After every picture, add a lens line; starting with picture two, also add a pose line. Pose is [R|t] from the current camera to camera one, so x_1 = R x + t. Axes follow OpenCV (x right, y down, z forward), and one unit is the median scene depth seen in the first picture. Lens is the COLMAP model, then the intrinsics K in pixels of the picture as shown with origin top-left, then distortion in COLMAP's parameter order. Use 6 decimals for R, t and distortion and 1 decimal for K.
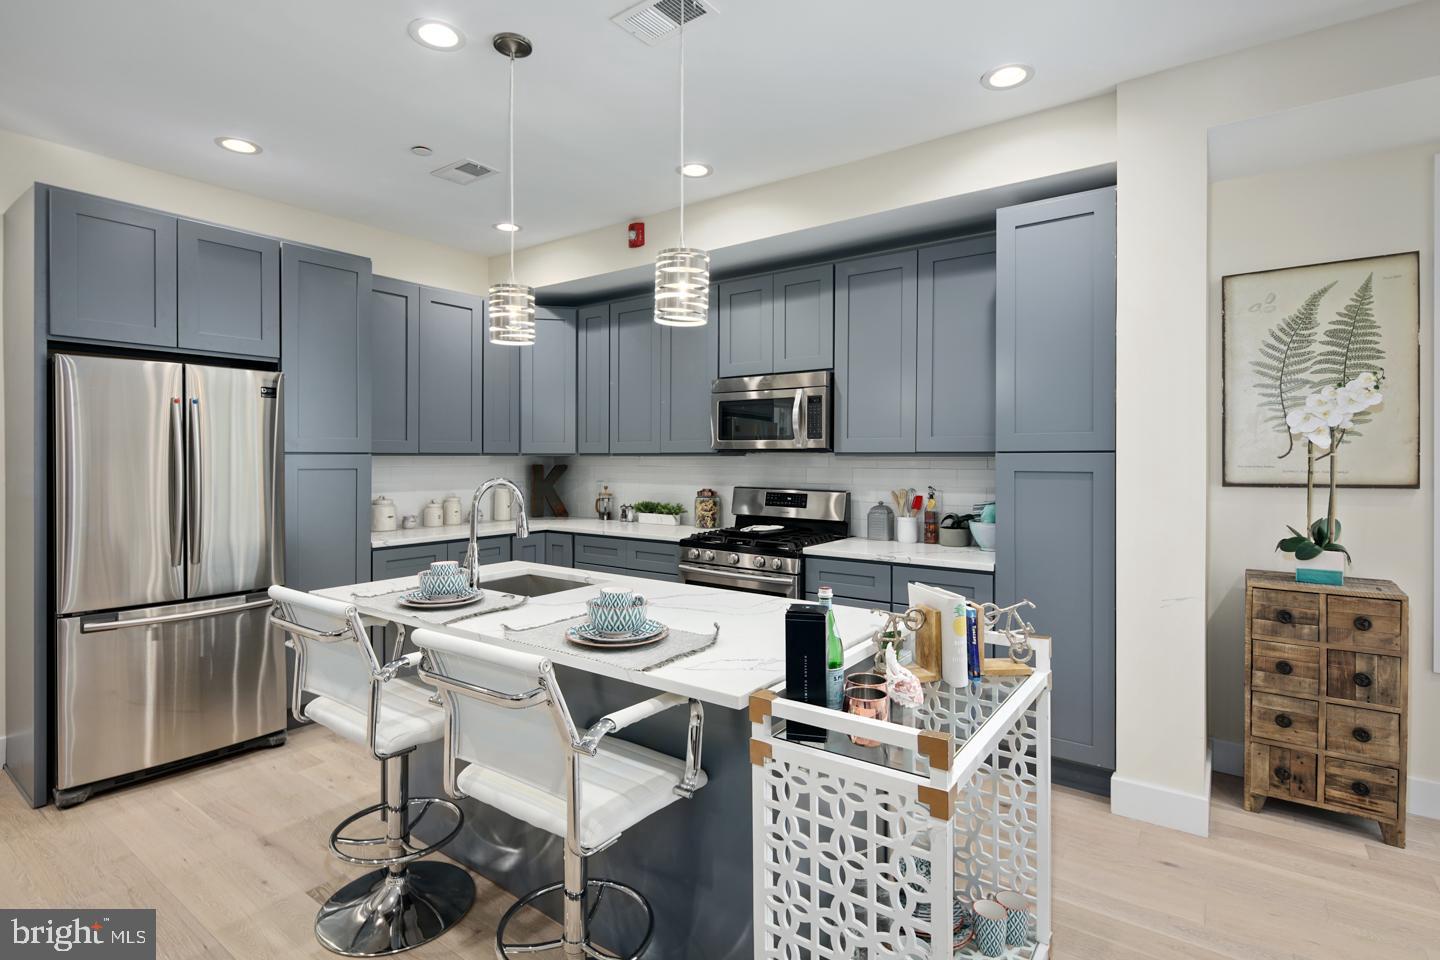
lens RADIAL K [[697.0, 0, 706.5], [0, 697.0, 459.7], [0, 0, 1]] dist [0.001891, -0.000676]
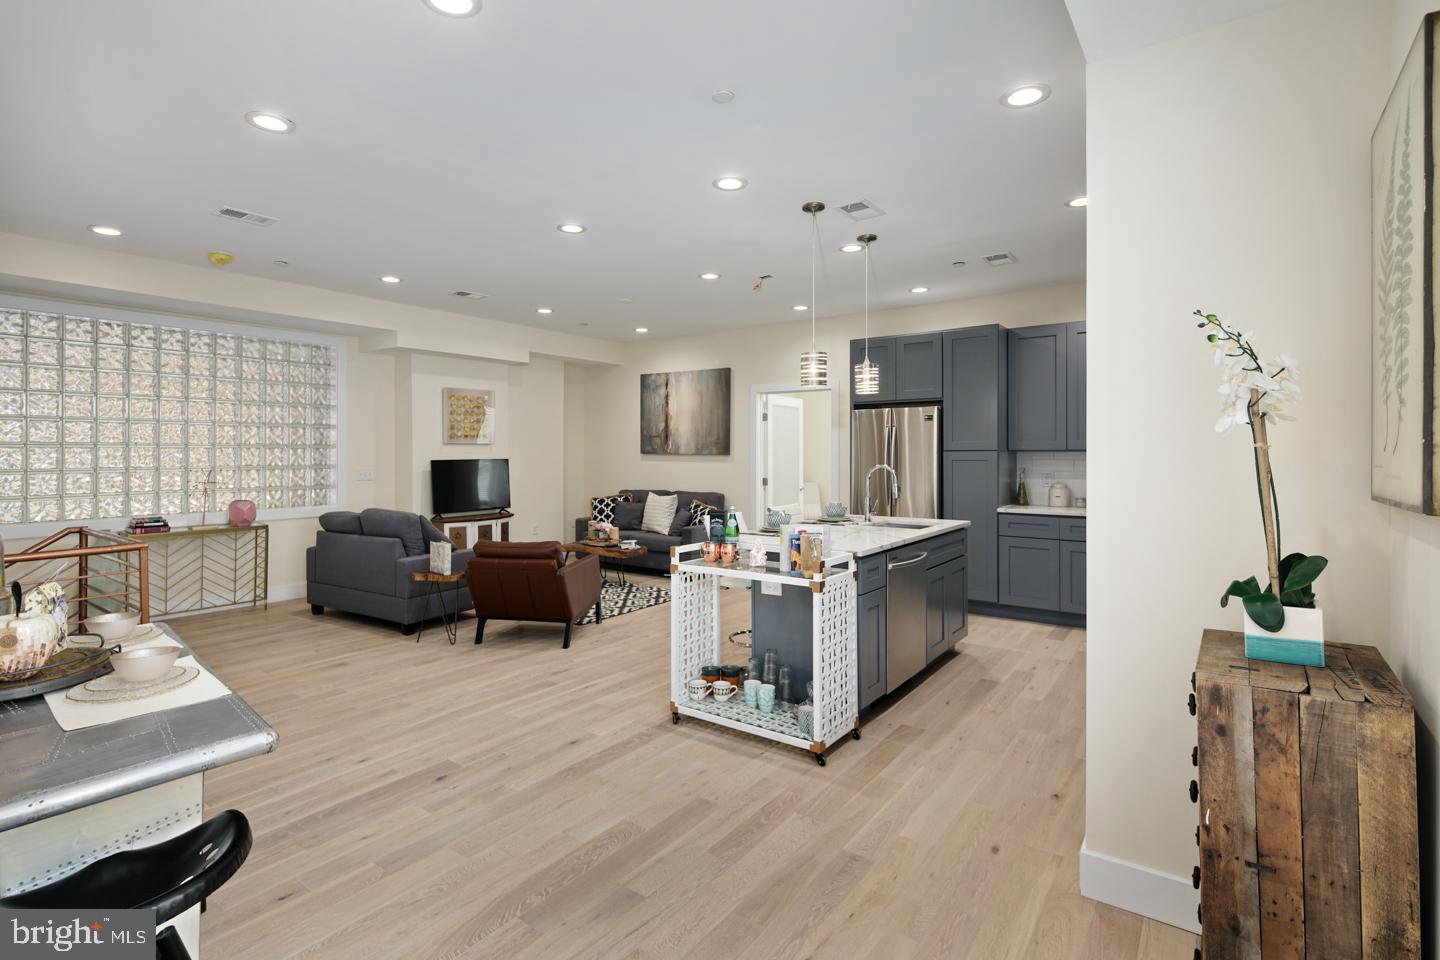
lens RADIAL K [[699.2, 0, 705.4], [0, 699.2, 454.8], [0, 0, 1]] dist [0.001164, 0.000122]
pose [[-0.006620, 0.000559, -0.999978, 1.064899], [-0.001316, 0.999999, 0.000568, 0.000240], [0.999977, 0.001320, -0.006620, 0.366678]]
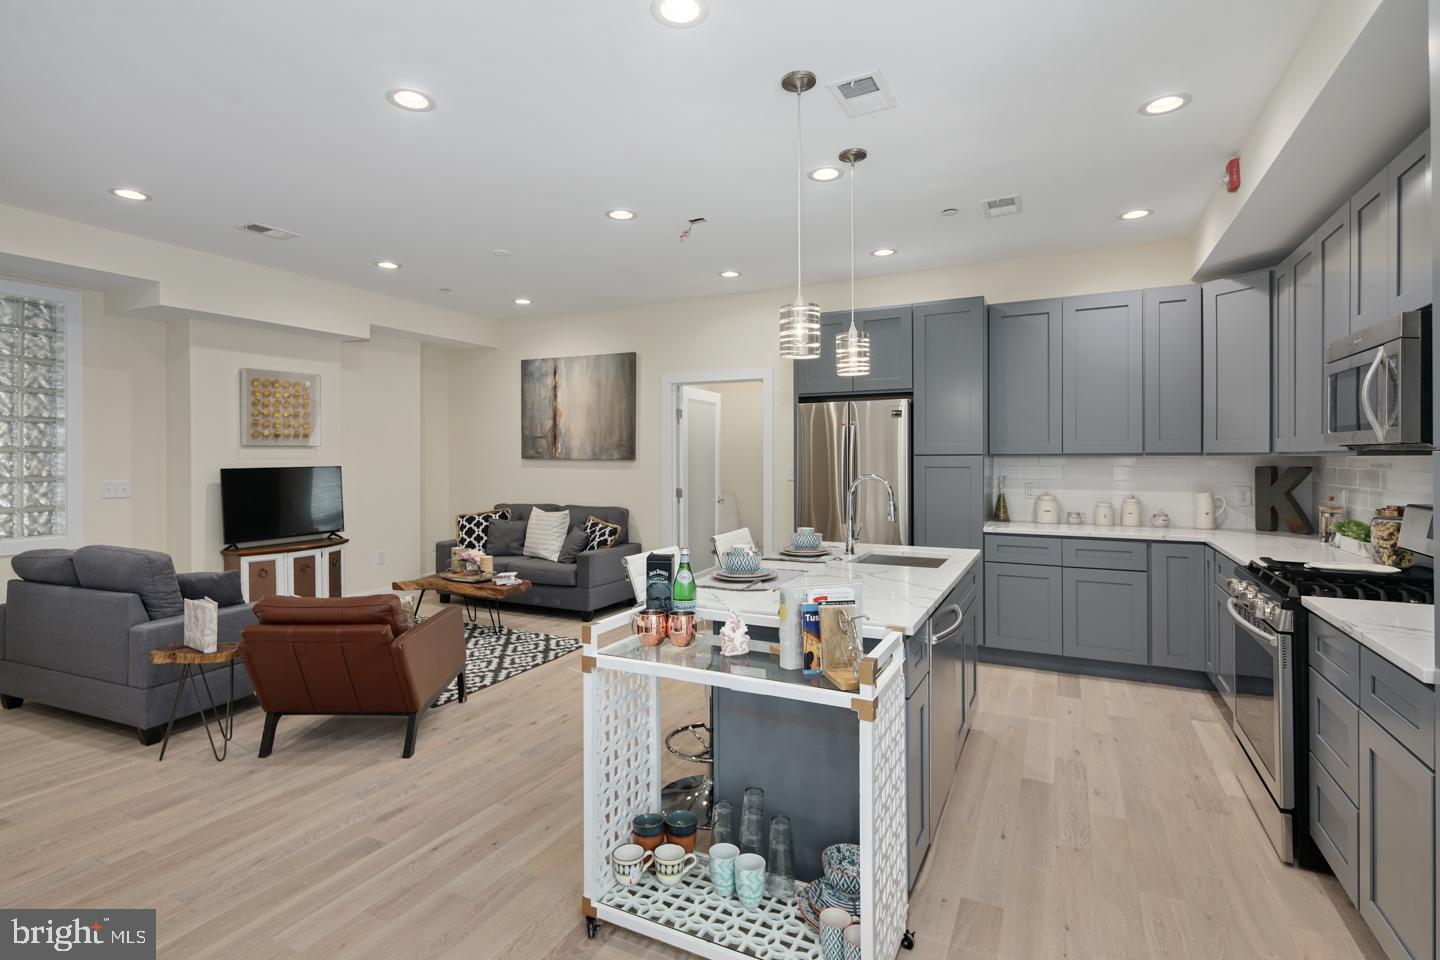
lens RADIAL K [[703.0, 0, 704.9], [0, 703.0, 458.8], [0, 0, 1]] dist [0.002607, 0.000306]
pose [[0.158844, 0.001032, -0.987303, 0.662907], [0.000530, 0.999999, 0.001131, -0.003673], [0.987304, -0.000703, 0.158843, 0.320018]]
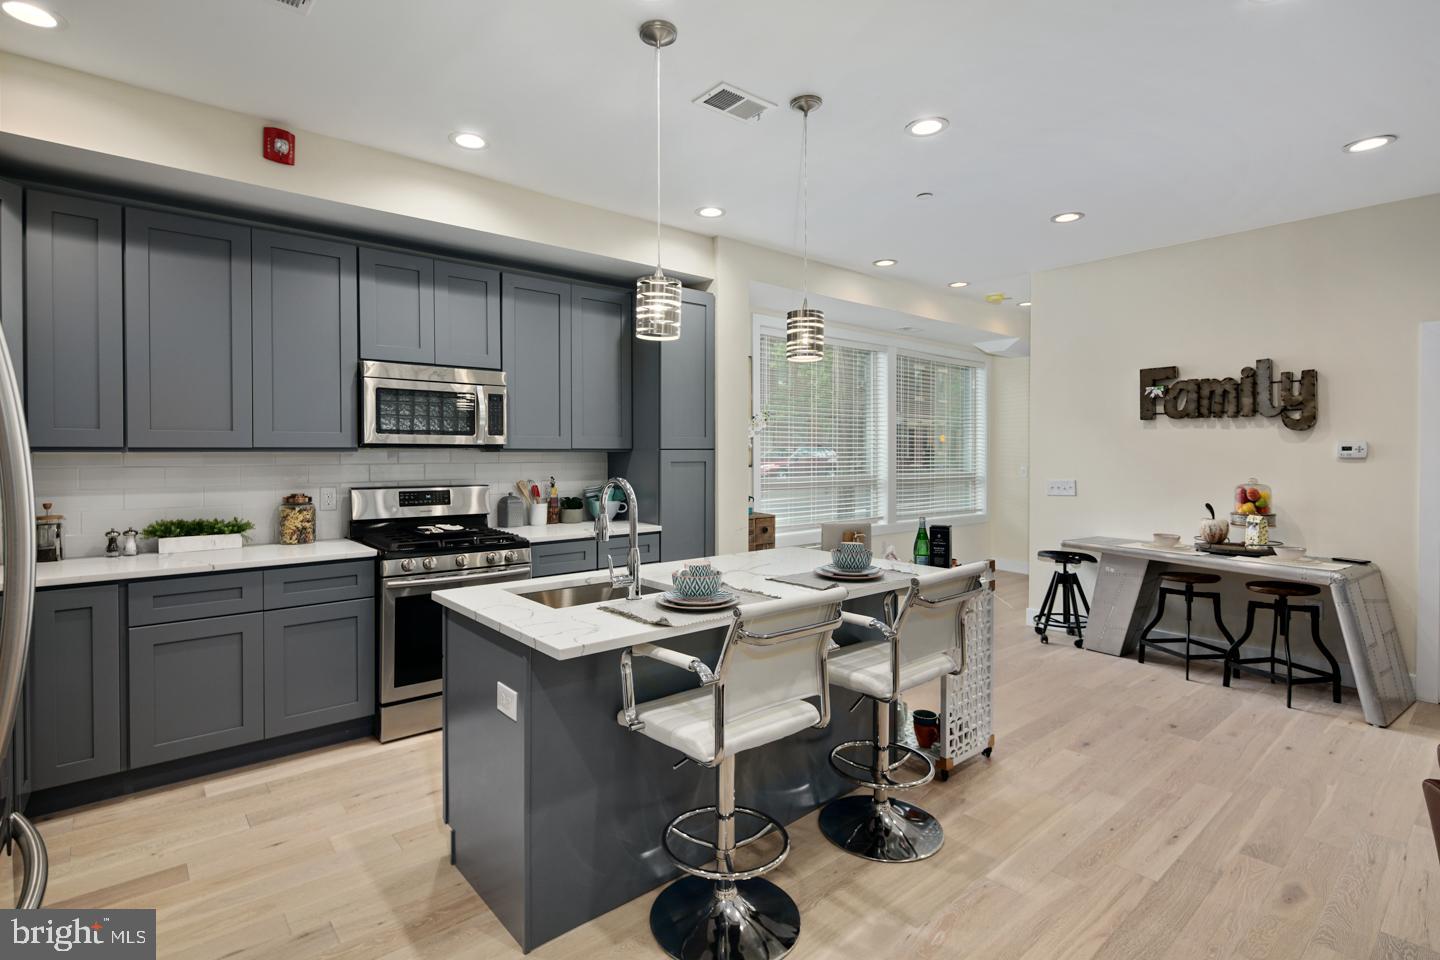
lens RADIAL K [[697.0, 0, 706.5], [0, 697.0, 459.7], [0, 0, 1]] dist [0.001891, -0.000676]
pose [[0.234113, -0.011275, 0.972144, -0.797487], [0.003567, 0.999936, 0.010739, -0.003736], [-0.972203, 0.000953, 0.234138, 0.453589]]
